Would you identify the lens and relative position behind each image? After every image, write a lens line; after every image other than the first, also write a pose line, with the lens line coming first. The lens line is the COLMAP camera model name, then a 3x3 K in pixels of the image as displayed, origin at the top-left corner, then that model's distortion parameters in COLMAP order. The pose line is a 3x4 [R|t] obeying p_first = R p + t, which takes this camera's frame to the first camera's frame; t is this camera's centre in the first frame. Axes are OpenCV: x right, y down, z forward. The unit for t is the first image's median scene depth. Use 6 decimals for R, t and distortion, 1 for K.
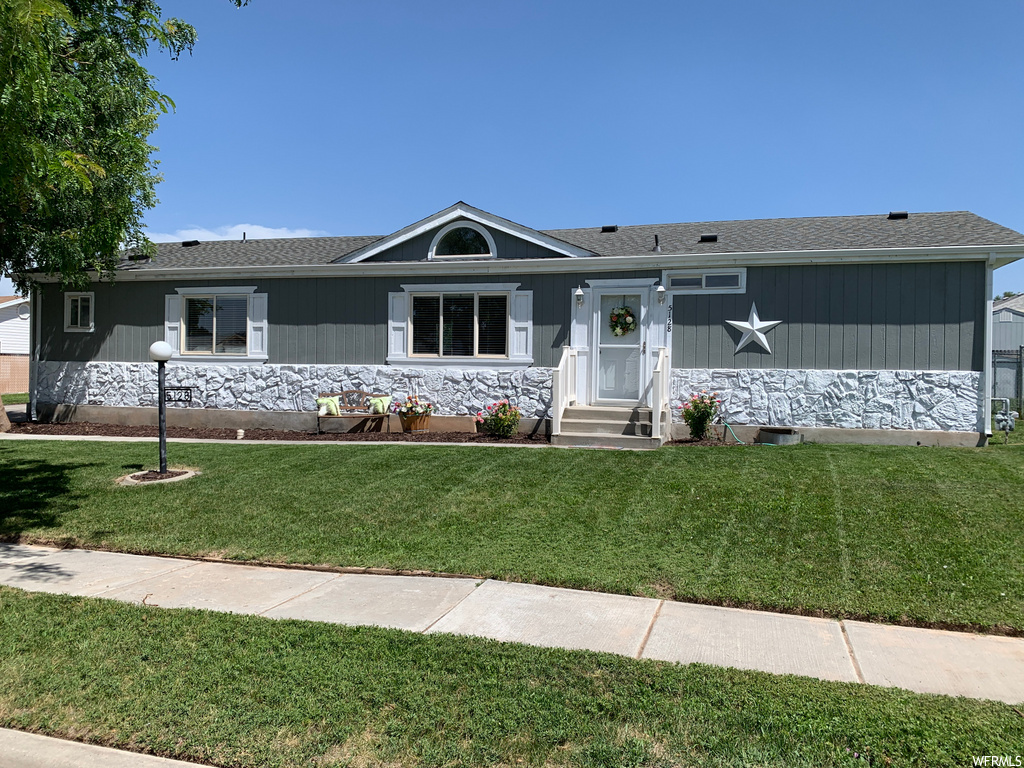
lens RADIAL K [[779.1, 0, 507.0], [0, 779.1, 386.6], [0, 0, 1]] dist [0.059233, -0.062440]
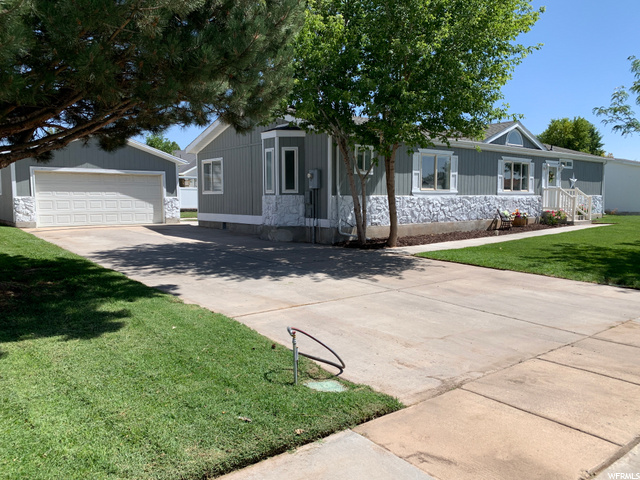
lens RADIAL K [[487.0, 0, 319.3], [0, 487.0, 243.5], [0, 0, 1]] dist [0.059233, -0.062440]
pose [[0.554480, -0.095128, 0.826742, -1.596163], [0.024698, 0.994889, 0.097912, -0.041238], [-0.831830, -0.033871, 0.553996, 0.700738]]
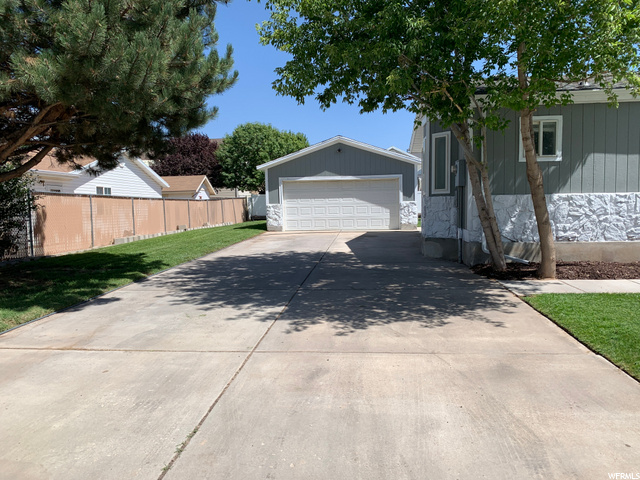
lens RADIAL K [[487.0, 0, 318.6], [0, 487.0, 240.0], [0, 0, 1]] dist [0.059233, -0.062440]
pose [[0.980331, -0.048728, 0.191251, -1.094354], [0.038560, 0.997656, 0.056537, -0.025715], [-0.193557, -0.048050, 0.979912, 0.595051]]
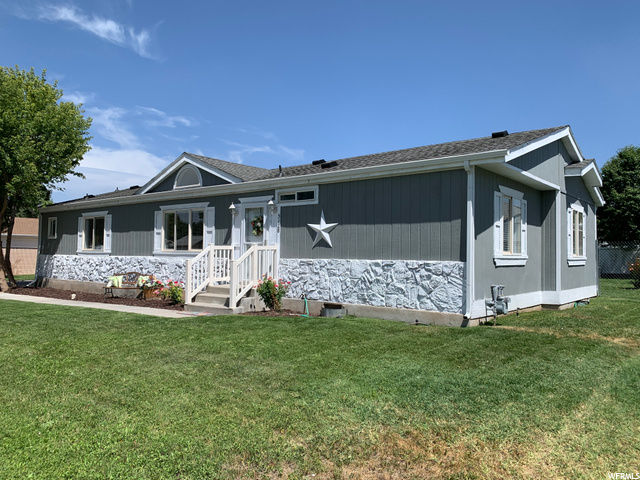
lens RADIAL K [[487.0, 0, 318.0], [0, 487.0, 233.4], [0, 0, 1]] dist [0.059233, -0.062440]
pose [[0.924237, -0.020711, -0.381258, 0.575202], [-0.004137, 0.997926, -0.064239, -0.011706], [0.381797, 0.060950, 0.922234, 0.205379]]
